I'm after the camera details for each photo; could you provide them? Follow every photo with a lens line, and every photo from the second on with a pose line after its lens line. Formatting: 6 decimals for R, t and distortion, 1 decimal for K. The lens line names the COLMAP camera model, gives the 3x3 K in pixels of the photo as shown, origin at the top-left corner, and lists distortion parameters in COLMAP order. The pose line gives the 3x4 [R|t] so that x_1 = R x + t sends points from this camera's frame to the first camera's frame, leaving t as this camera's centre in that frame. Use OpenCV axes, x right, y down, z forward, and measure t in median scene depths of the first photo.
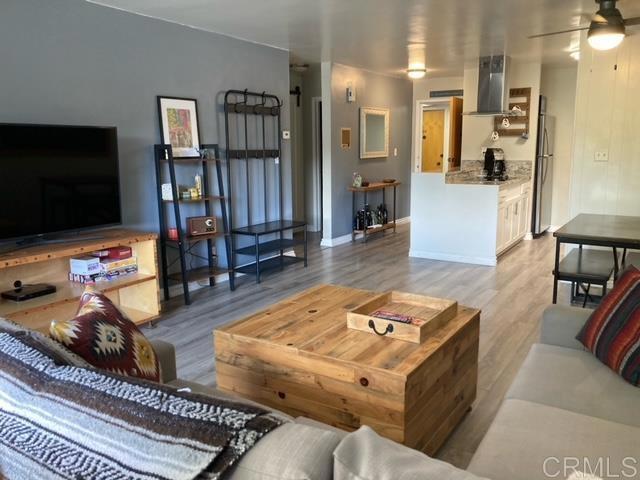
lens RADIAL K [[534.3, 0, 320.6], [0, 534.3, 240.8], [0, 0, 1]] dist [0.024435, -0.014431]
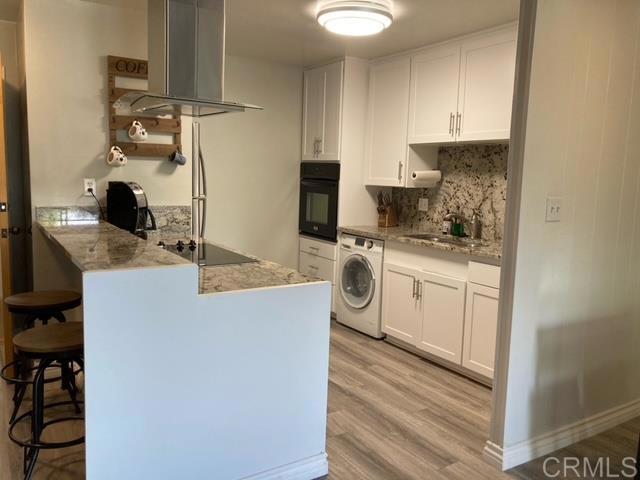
lens RADIAL K [[534.3, 0, 319.4], [0, 534.3, 238.9], [0, 0, 1]] dist [0.024435, -0.014431]
pose [[0.430056, -0.090927, 0.898212, -0.029205], [0.128677, 0.990931, 0.038704, -0.120432], [-0.893585, 0.098934, 0.437856, 0.653815]]
